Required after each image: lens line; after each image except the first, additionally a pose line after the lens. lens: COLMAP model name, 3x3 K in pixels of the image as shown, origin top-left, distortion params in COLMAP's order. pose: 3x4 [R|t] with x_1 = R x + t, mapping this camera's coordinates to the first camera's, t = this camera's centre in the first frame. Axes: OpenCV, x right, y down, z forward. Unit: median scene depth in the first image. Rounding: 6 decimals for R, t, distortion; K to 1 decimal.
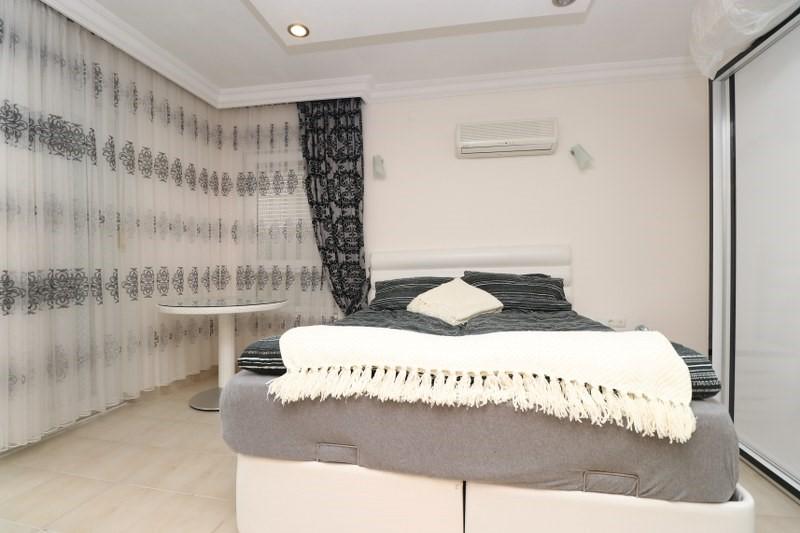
lens RADIAL K [[369.9, 0, 399.4], [0, 369.9, 265.3], [0, 0, 1]] dist [0.005332, -0.014868]
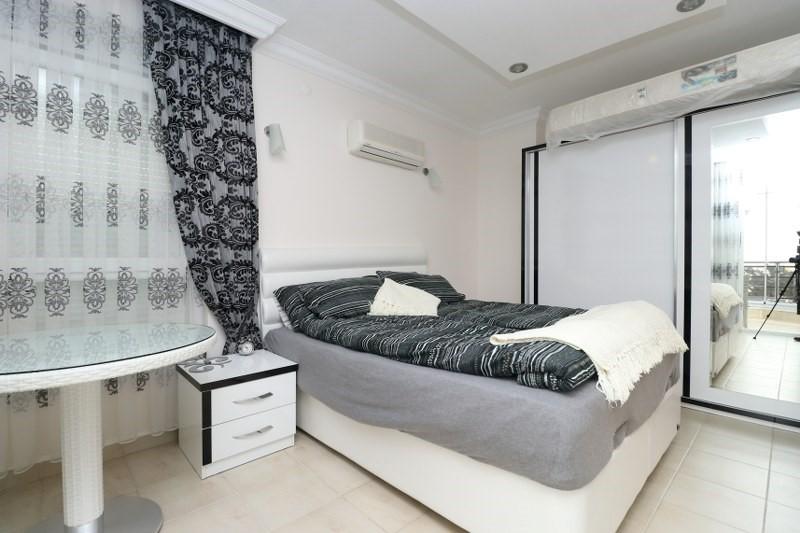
lens RADIAL K [[369.9, 0, 399.4], [0, 369.9, 265.3], [0, 0, 1]] dist [0.005332, -0.014868]
pose [[0.575219, -0.003309, 0.817993, -0.539266], [0.006339, 0.999980, -0.000412, 0.000801], [-0.817975, 0.005422, 0.575229, 0.338406]]
